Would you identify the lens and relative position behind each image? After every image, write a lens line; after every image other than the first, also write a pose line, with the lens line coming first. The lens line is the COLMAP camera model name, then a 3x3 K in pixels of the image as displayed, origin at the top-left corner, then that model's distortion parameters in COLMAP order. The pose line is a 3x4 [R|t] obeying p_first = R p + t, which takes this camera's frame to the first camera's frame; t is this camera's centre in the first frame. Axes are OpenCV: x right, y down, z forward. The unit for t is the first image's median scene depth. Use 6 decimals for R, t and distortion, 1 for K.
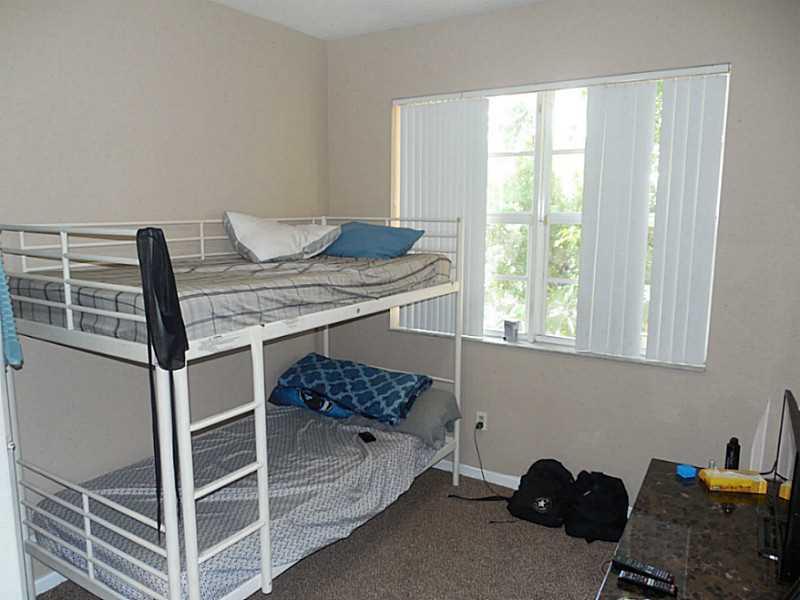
lens RADIAL K [[601.3, 0, 396.6], [0, 601.3, 302.2], [0, 0, 1]] dist [-0.002683, 0.004381]
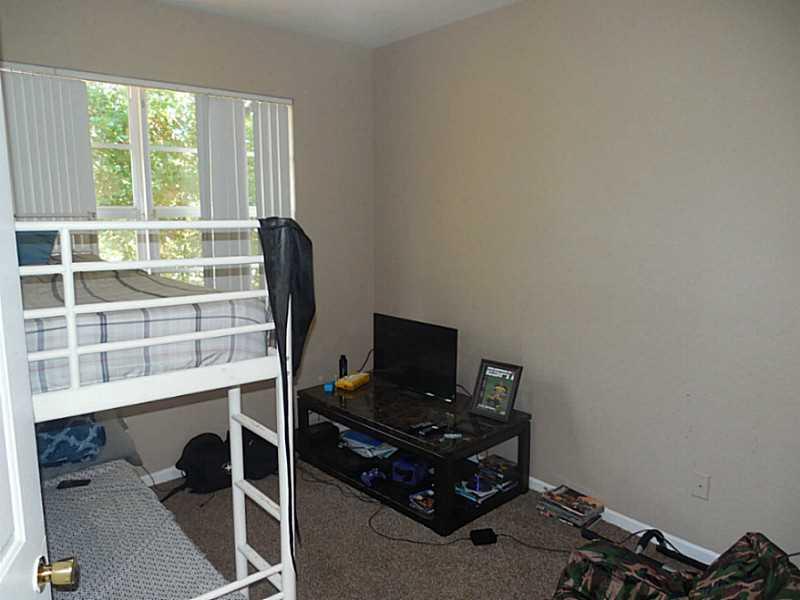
lens RADIAL K [[601.3, 0, 395.7], [0, 601.3, 299.8], [0, 0, 1]] dist [-0.002683, 0.004381]
pose [[0.299292, -0.145182, 0.943052, -0.774474], [0.149423, 0.983293, 0.103956, -0.045268], [-0.942389, 0.109801, 0.315985, 0.379061]]
